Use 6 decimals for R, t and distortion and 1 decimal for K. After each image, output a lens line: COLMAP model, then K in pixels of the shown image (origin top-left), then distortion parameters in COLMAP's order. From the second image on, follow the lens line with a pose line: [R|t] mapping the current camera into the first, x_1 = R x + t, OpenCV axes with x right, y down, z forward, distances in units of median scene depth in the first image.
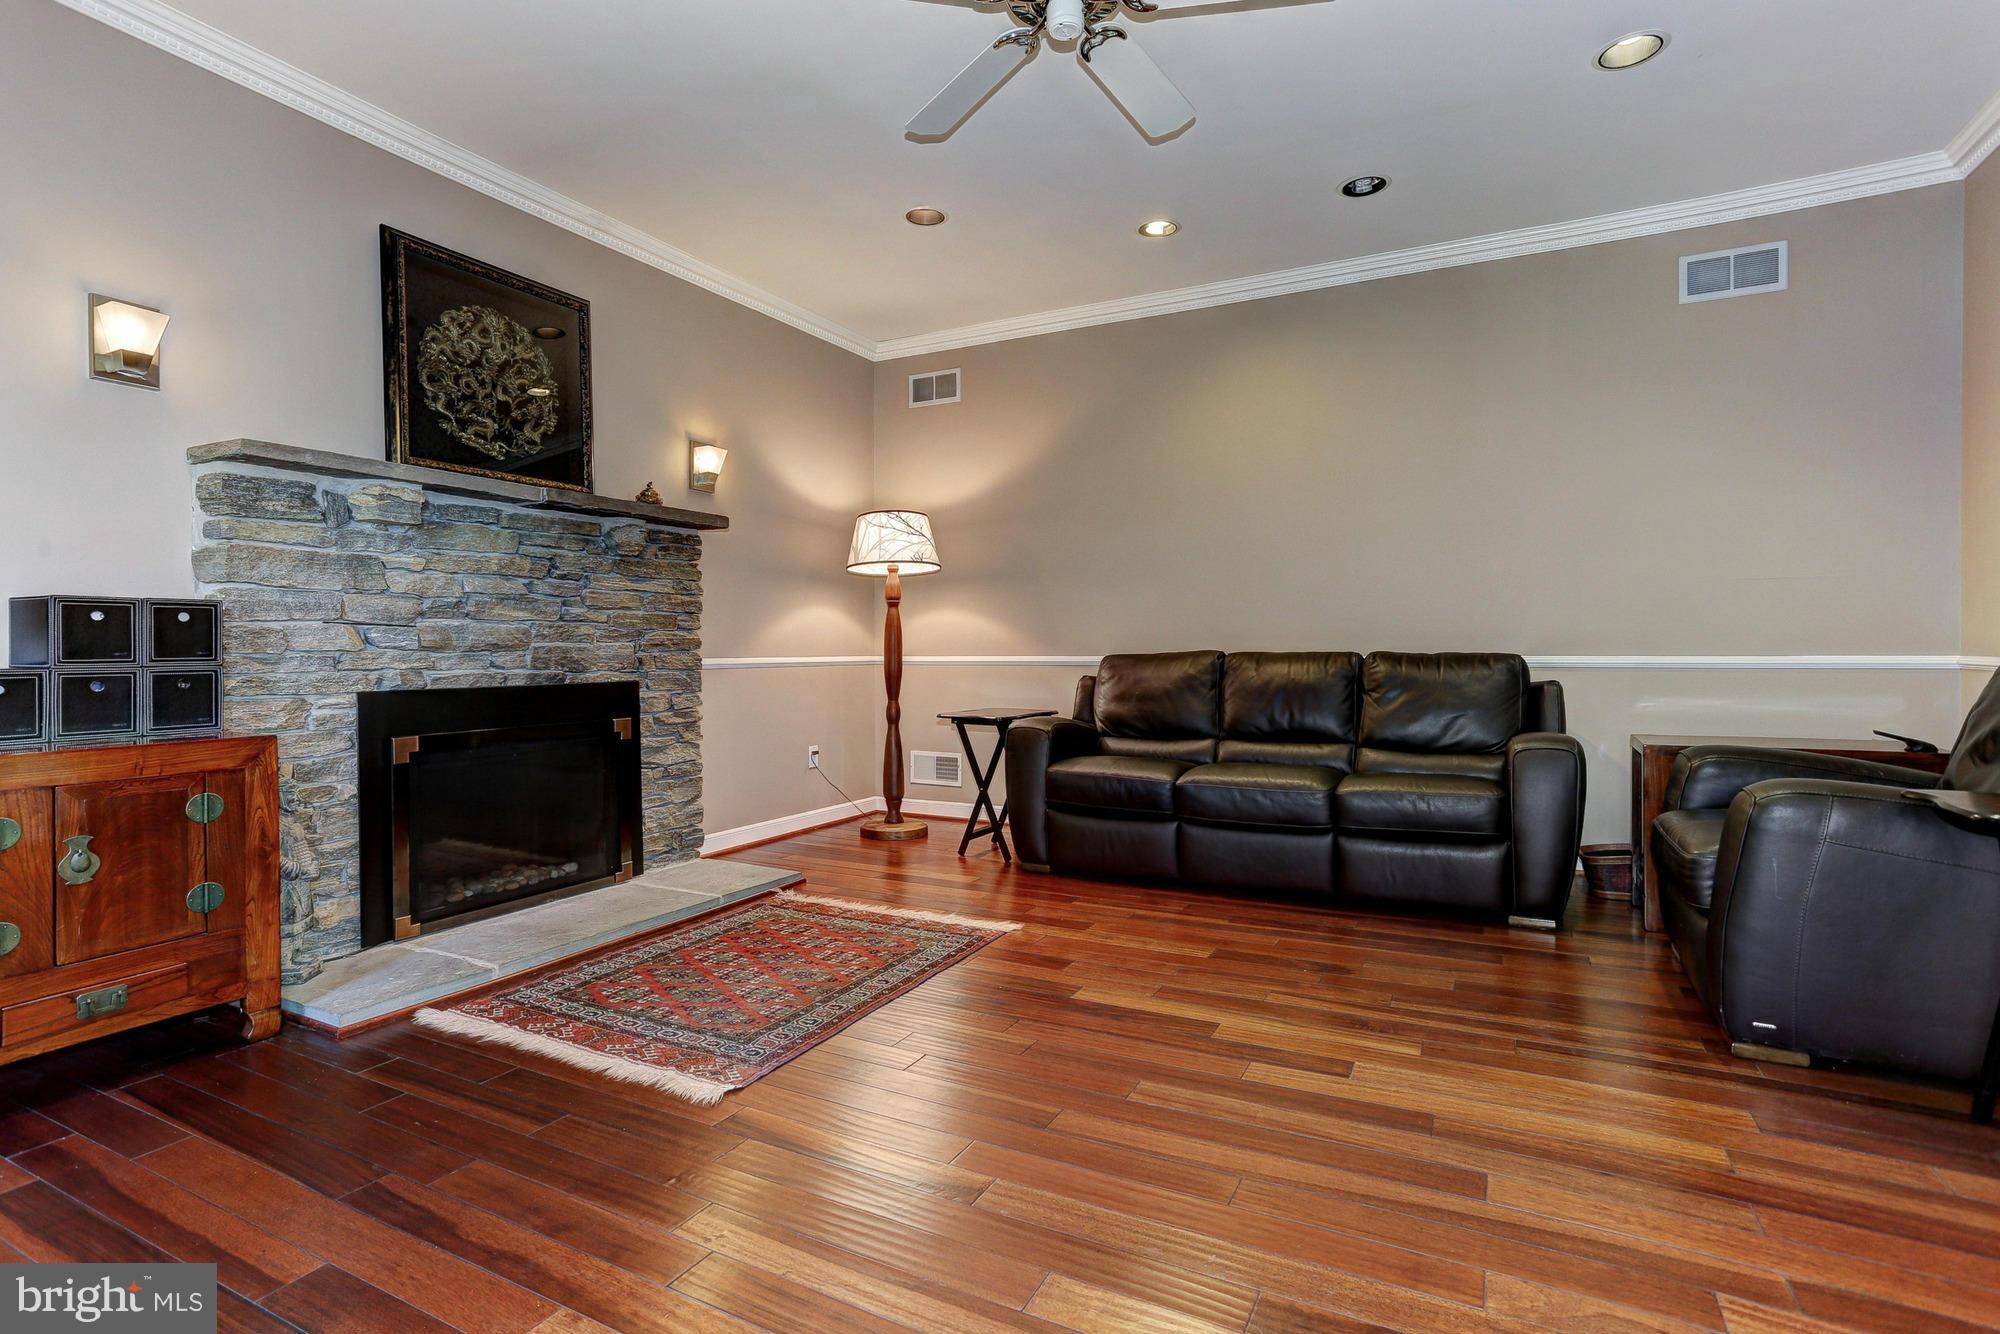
lens RADIAL K [[962.5, 0, 1010.2], [0, 962.5, 653.6], [0, 0, 1]] dist [-0.013496, -0.000837]
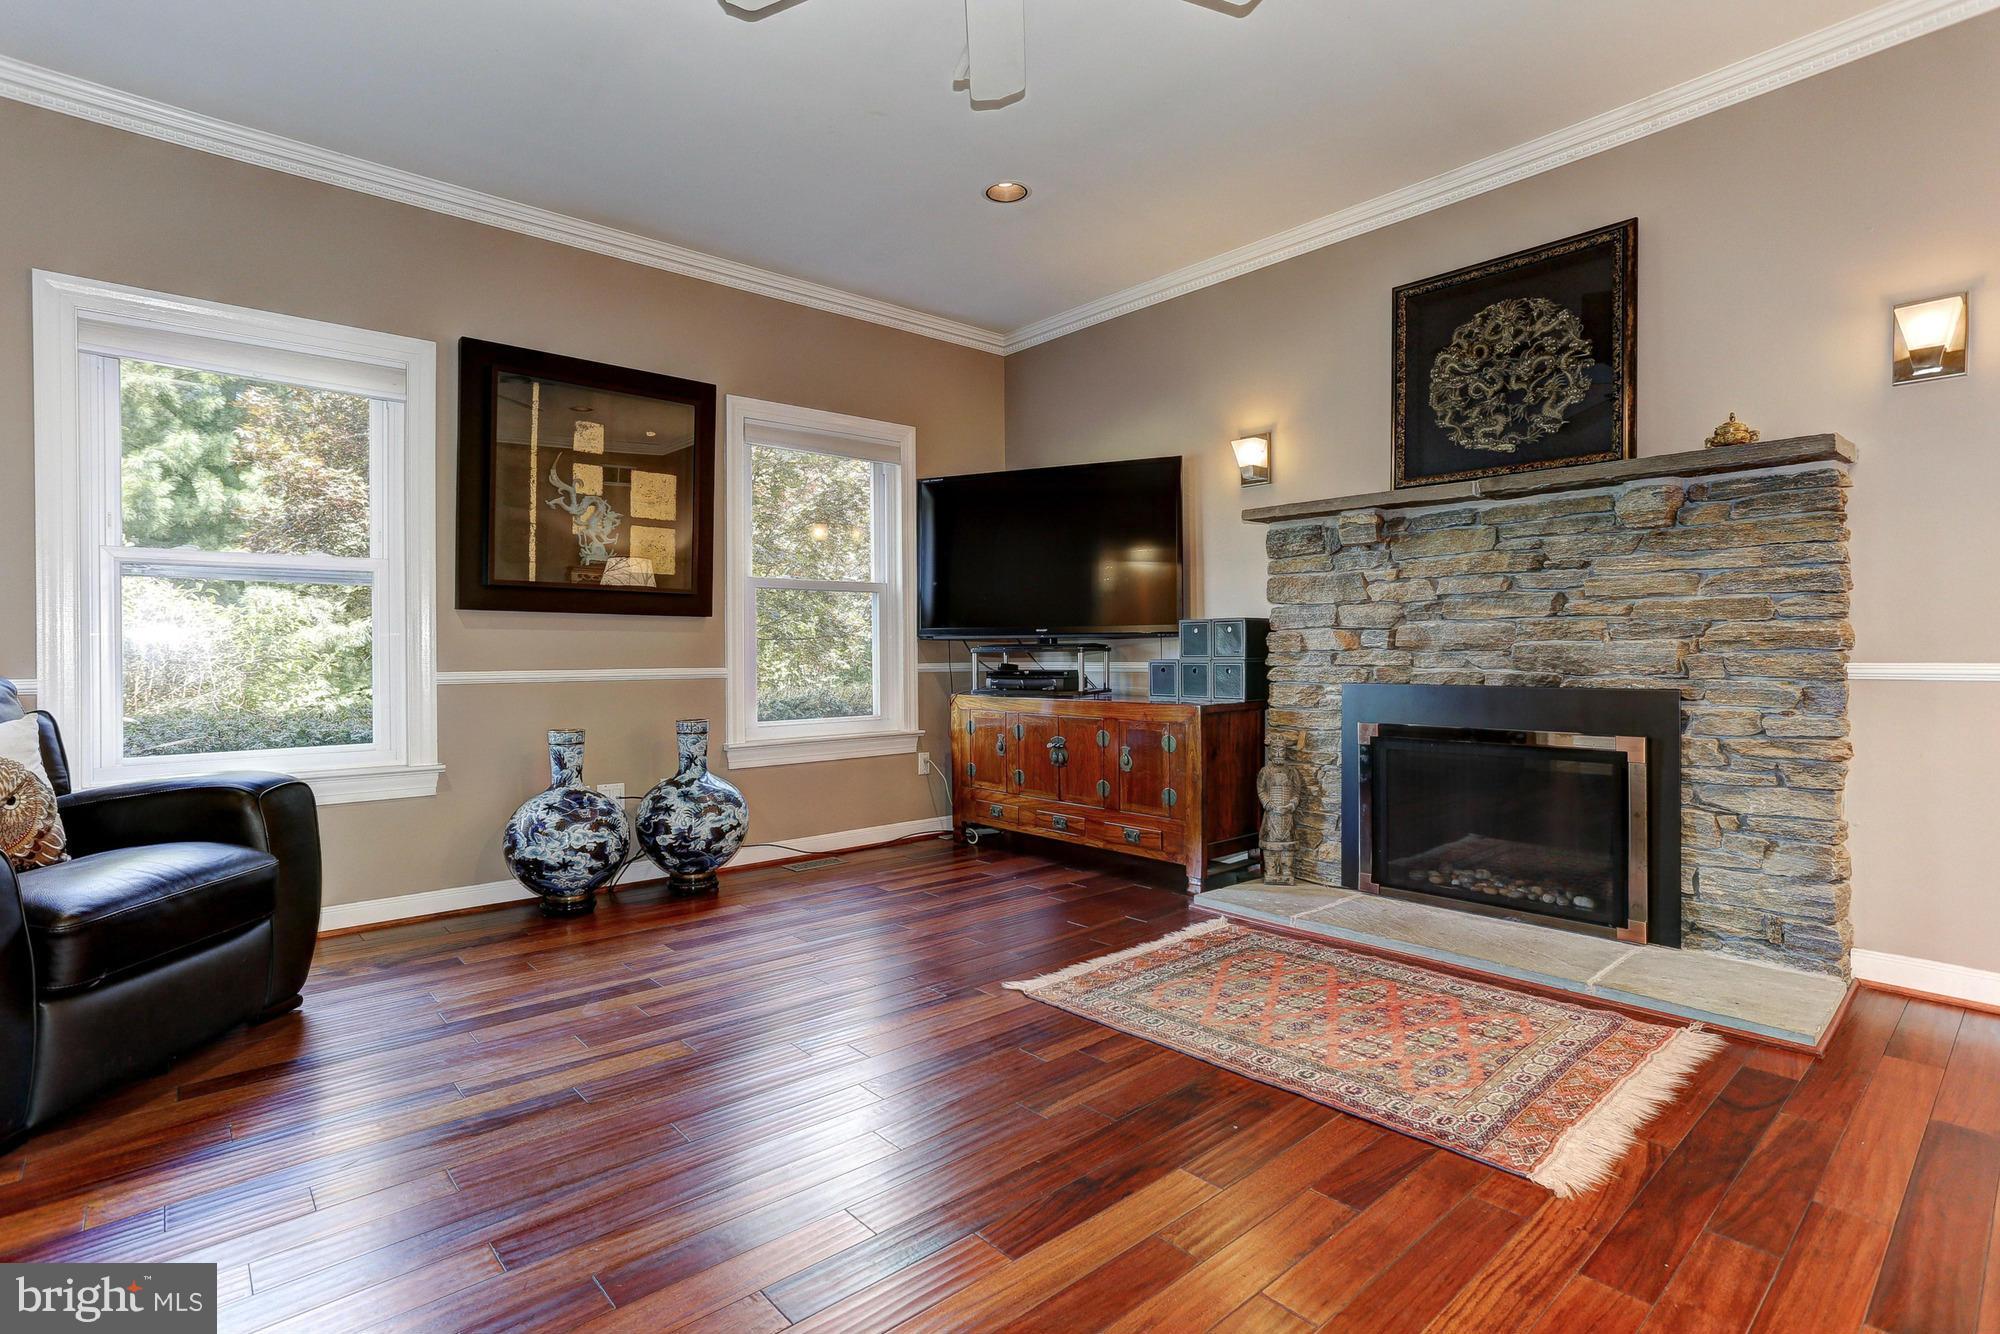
lens RADIAL K [[962.5, 0, 1008.1], [0, 962.5, 666.3], [0, 0, 1]] dist [-0.013496, -0.000837]
pose [[-0.340227, 0.013209, -0.940250, 0.568978], [-0.004348, 0.999869, 0.015620, 0.000271], [0.940333, 0.009402, -0.340125, 0.879300]]
